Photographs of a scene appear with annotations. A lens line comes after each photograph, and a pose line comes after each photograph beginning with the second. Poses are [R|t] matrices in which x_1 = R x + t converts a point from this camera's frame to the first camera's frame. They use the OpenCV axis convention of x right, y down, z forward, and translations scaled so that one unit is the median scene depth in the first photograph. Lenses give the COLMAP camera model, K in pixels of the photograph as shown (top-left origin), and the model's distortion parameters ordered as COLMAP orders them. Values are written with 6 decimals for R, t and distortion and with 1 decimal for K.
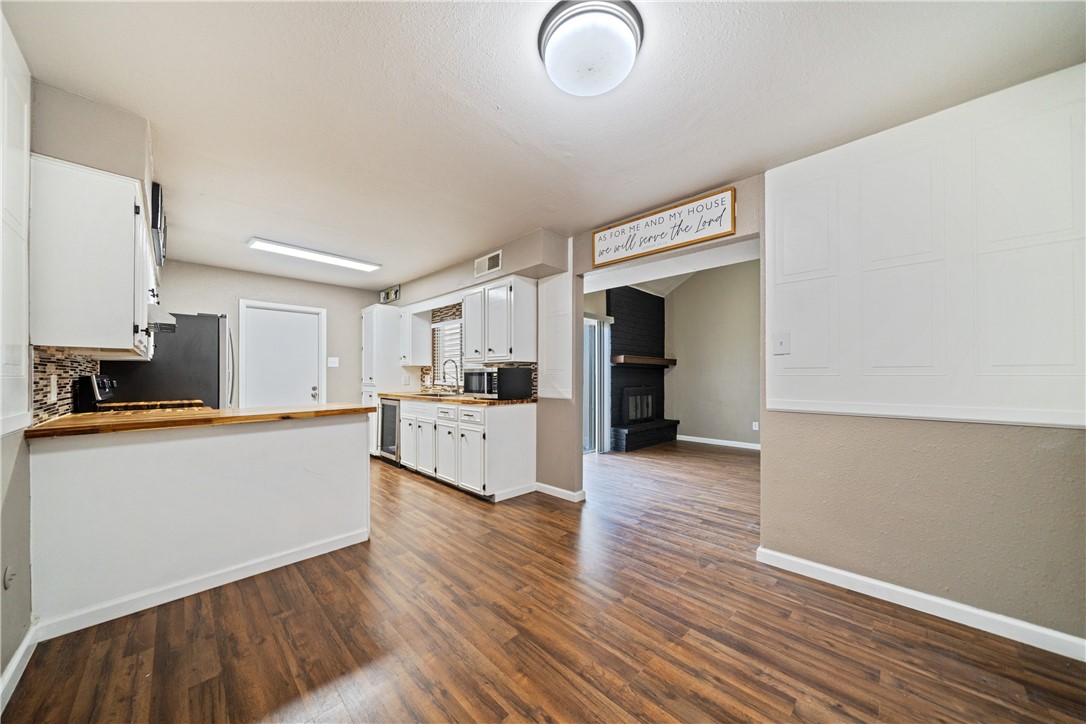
lens RADIAL K [[373.1, 0, 543.4], [0, 373.1, 372.2], [0, 0, 1]] dist [-0.001926, 0.000163]
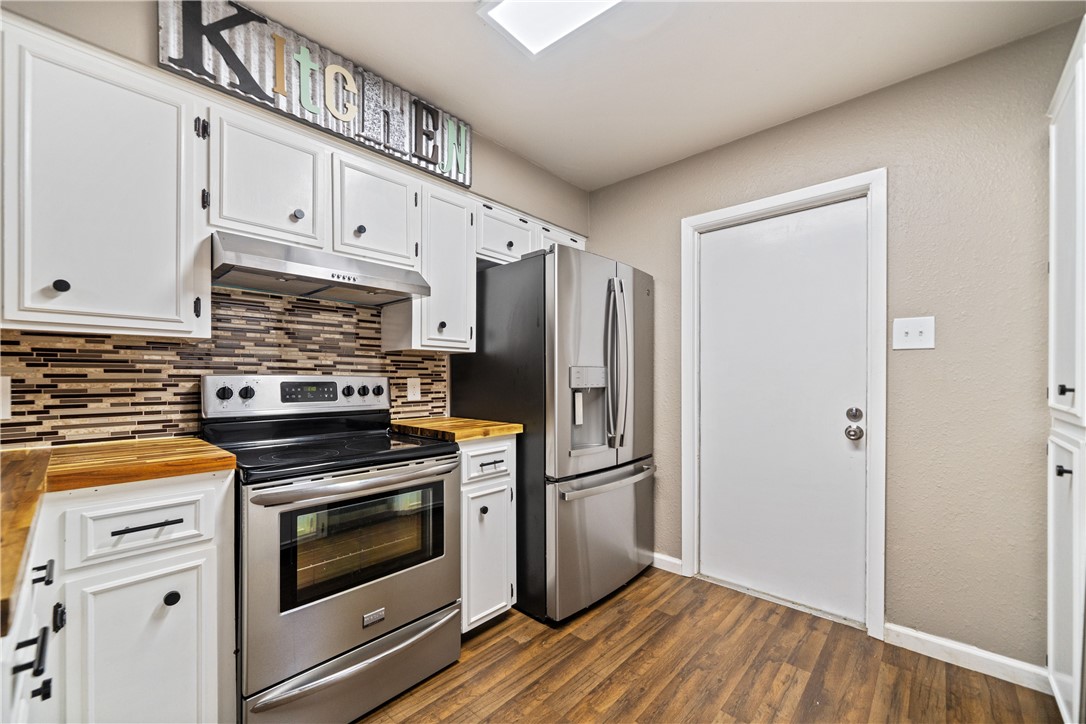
lens RADIAL K [[452.6, 0, 535.1], [0, 452.6, 377.1], [0, 0, 1]] dist [-0.000733, 0.001494]
pose [[0.044440, 0.002430, -0.999009, -0.411033], [0.009177, 0.999954, 0.002841, 0.011202], [0.998970, -0.009294, 0.044415, 1.348298]]
